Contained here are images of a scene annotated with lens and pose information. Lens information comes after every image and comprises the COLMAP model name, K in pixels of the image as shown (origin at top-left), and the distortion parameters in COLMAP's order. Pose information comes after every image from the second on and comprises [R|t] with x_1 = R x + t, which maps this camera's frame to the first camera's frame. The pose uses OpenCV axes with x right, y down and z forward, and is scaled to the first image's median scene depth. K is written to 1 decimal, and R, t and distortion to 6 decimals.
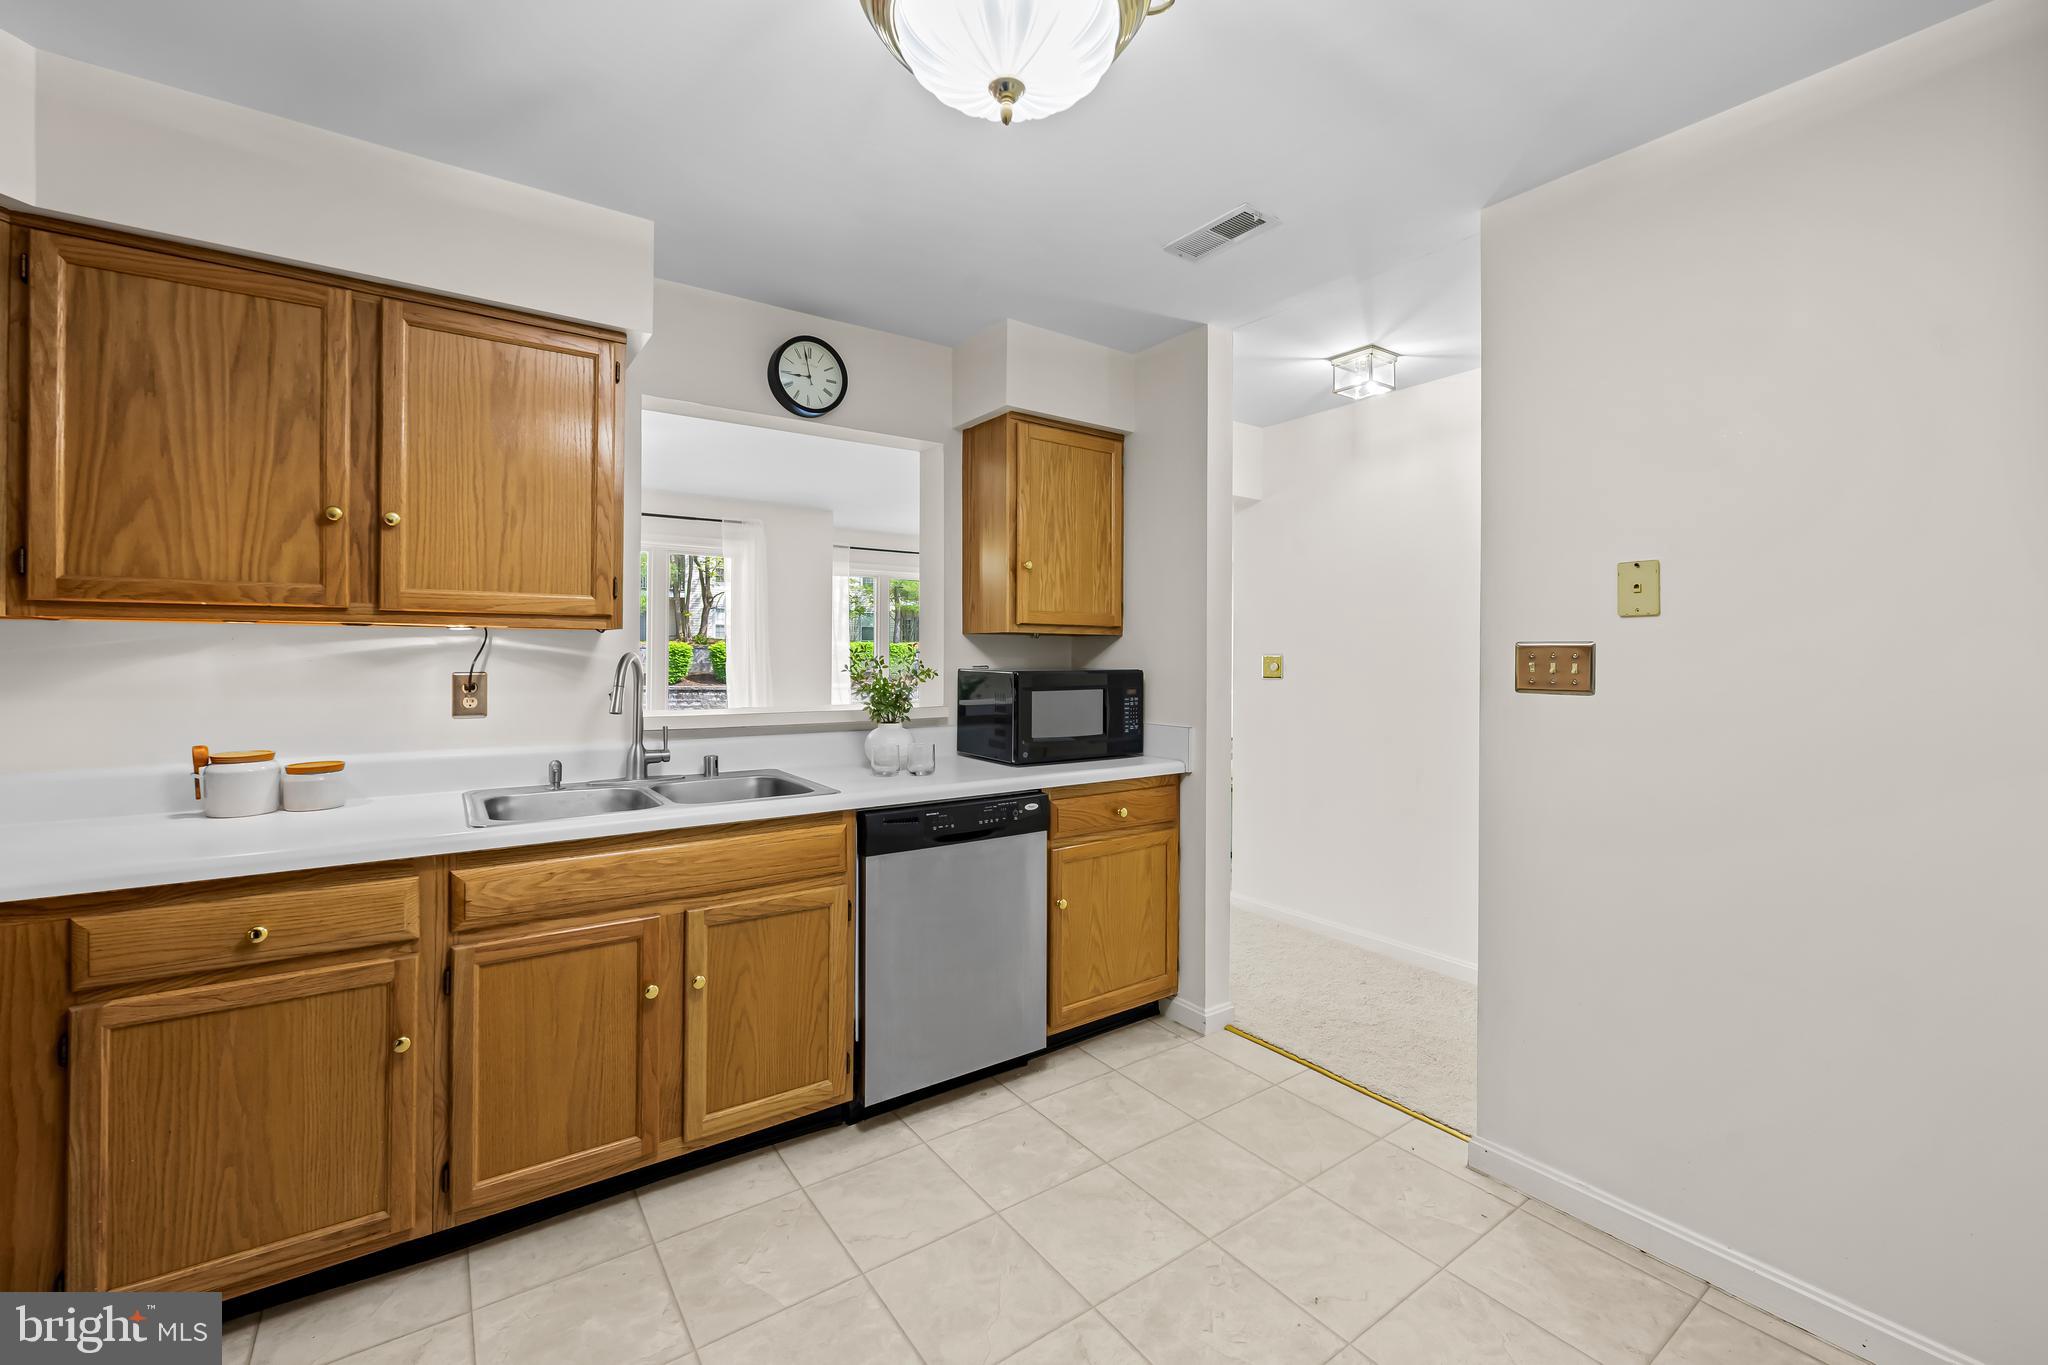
lens RADIAL K [[847.9, 0, 1026.2], [0, 847.9, 652.2], [0, 0, 1]] dist [0.000327, -0.000014]
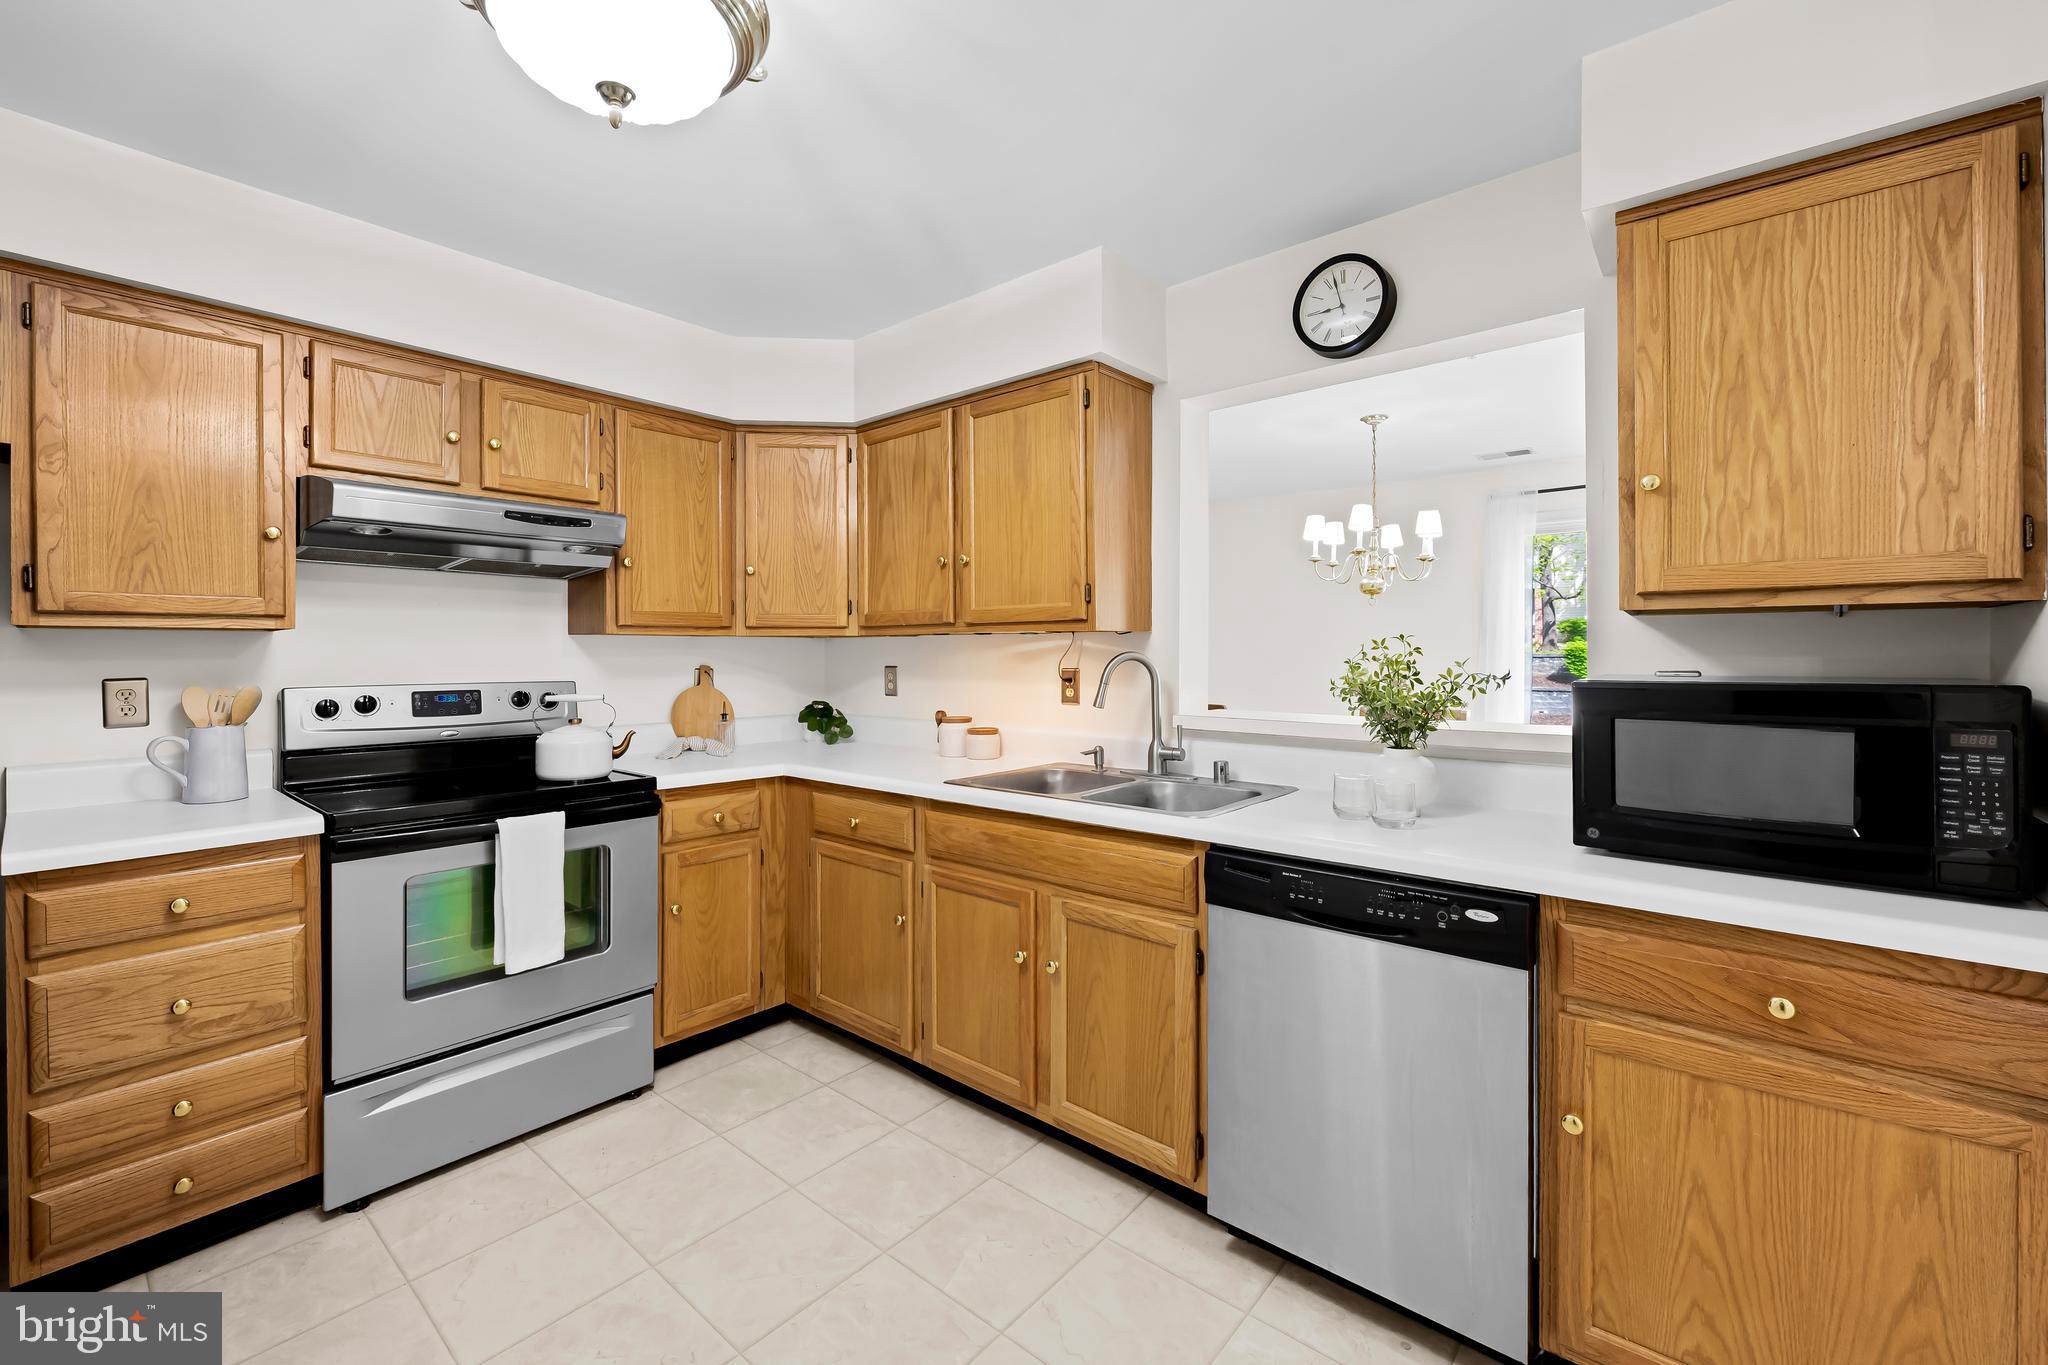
lens RADIAL K [[844.4, 0, 1016.5], [0, 844.4, 650.3], [0, 0, 1]] dist [-0.000457, 0.000093]
pose [[0.244118, -0.008561, -0.969708, 0.570958], [0.005231, 0.999958, -0.007512, 0.006450], [0.969731, -0.003238, 0.244153, 0.656162]]
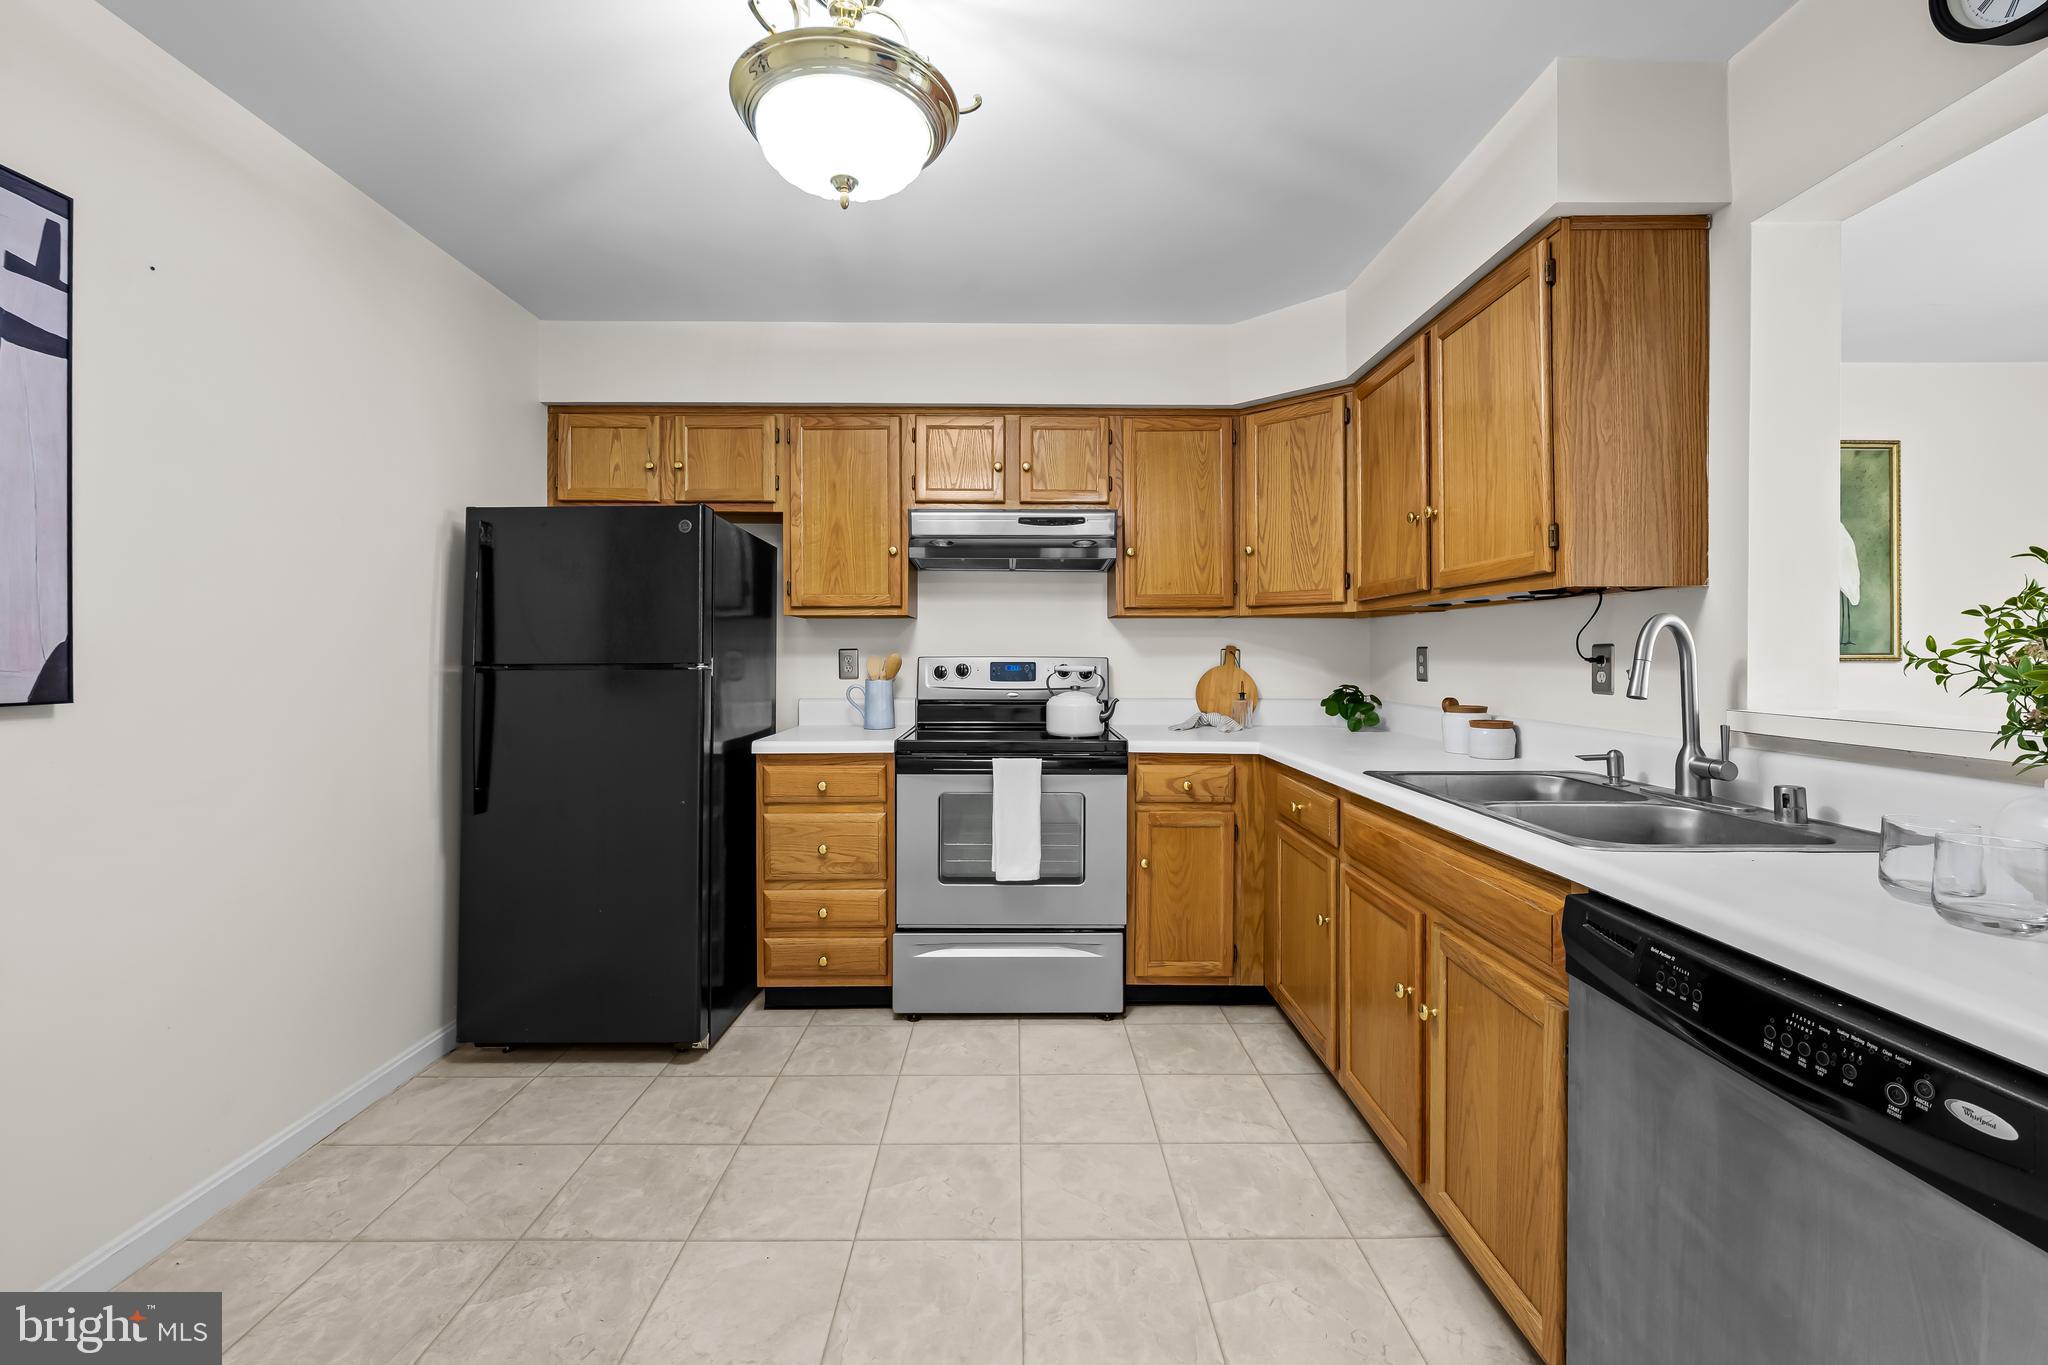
lens RADIAL K [[838.5, 0, 1025.0], [0, 838.5, 648.4], [0, 0, 1]] dist [-0.003703, 0.000070]
pose [[-0.570294, -0.010970, -0.821367, 0.471453], [-0.002819, 0.999931, -0.011398, 0.042953], [0.821436, -0.004185, -0.570286, 1.066189]]
